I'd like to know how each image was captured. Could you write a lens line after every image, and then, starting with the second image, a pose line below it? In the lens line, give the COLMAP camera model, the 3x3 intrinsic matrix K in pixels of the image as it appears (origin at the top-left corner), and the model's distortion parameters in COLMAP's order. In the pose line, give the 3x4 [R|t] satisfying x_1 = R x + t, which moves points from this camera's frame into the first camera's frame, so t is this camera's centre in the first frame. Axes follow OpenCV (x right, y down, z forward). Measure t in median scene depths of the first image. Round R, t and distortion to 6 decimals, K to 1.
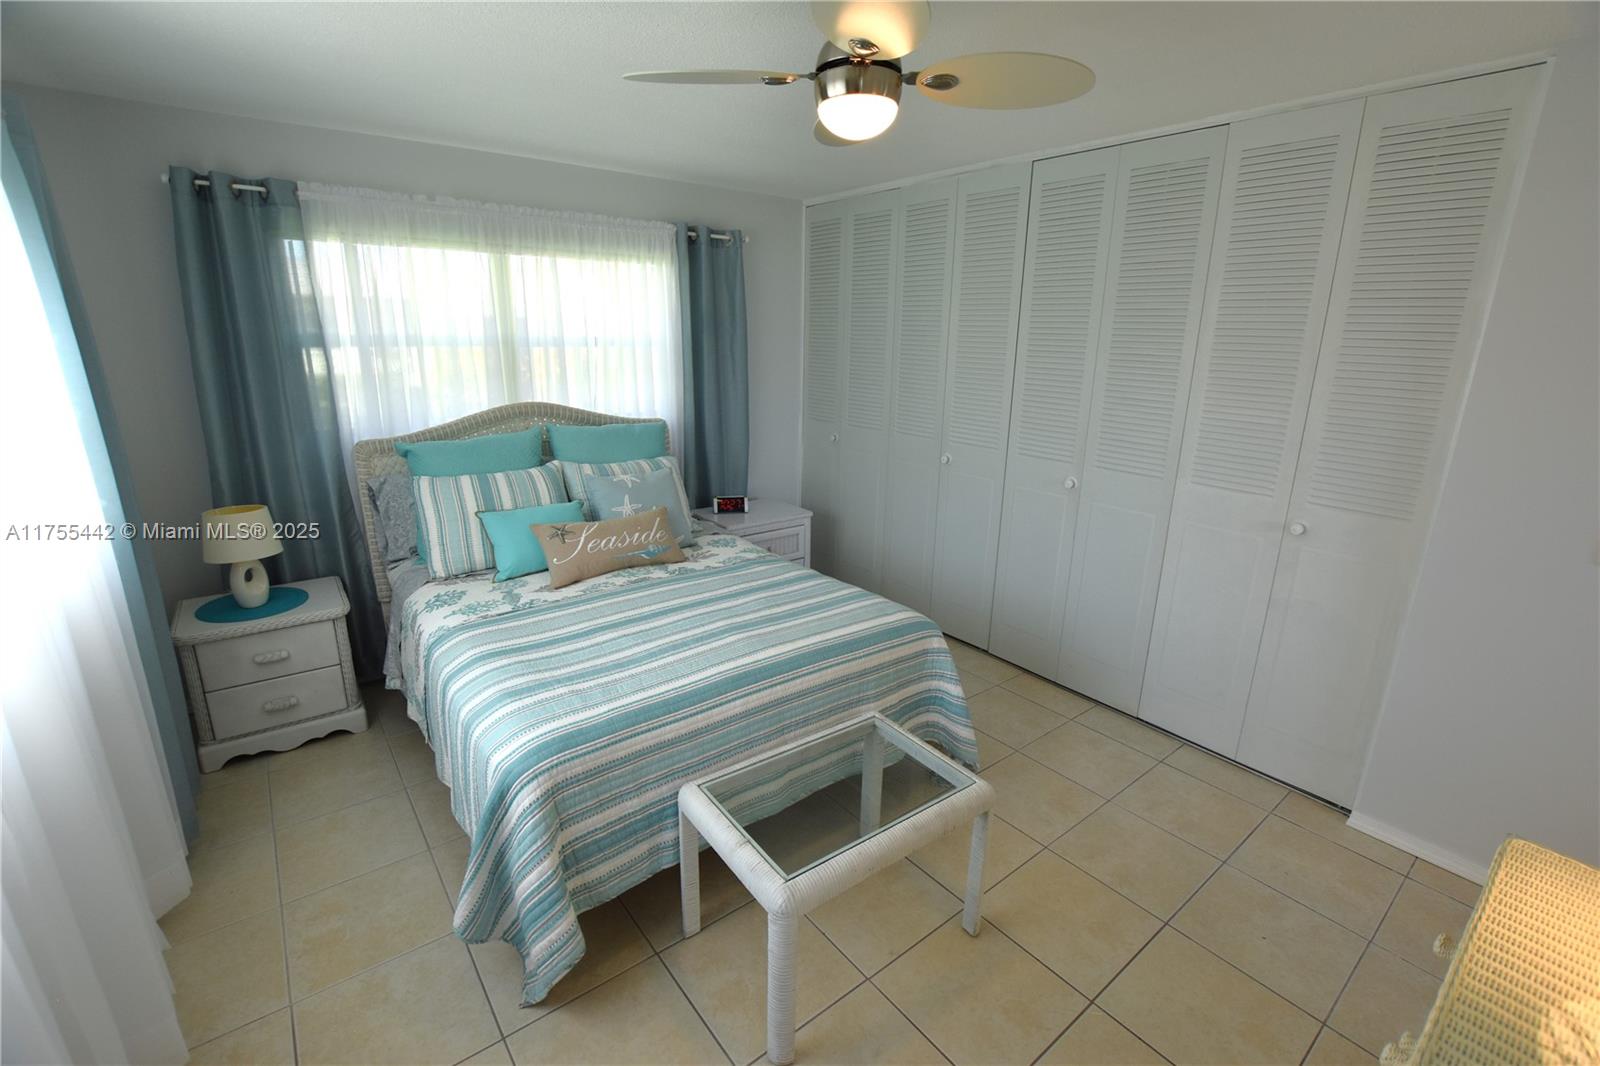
lens RADIAL K [[707.0, 0, 808.0], [0, 707.0, 526.6], [0, 0, 1]] dist [-0.032681, 0.004441]
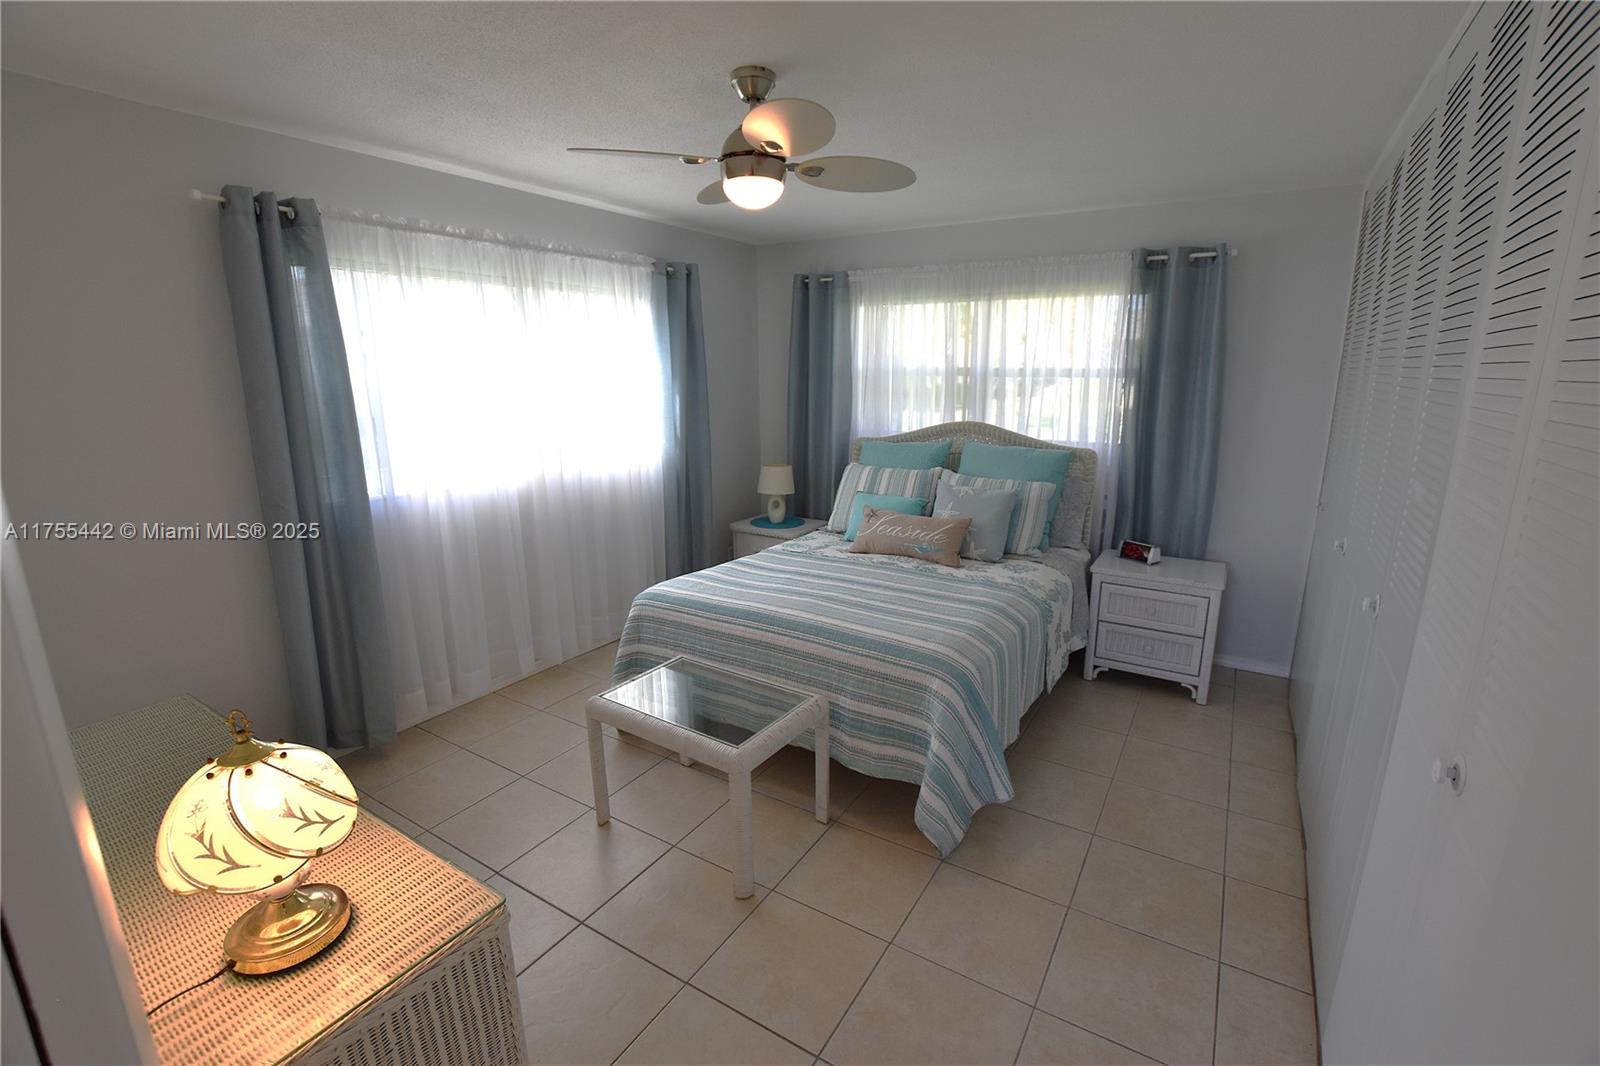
lens RADIAL K [[707.0, 0, 800.5], [0, 707.0, 528.1], [0, 0, 1]] dist [-0.032681, 0.004441]
pose [[0.338580, 0.193456, -0.920836, 0.819320], [-0.239870, 0.964048, 0.114337, -0.085703], [0.909849, 0.182169, 0.372812, 0.394958]]
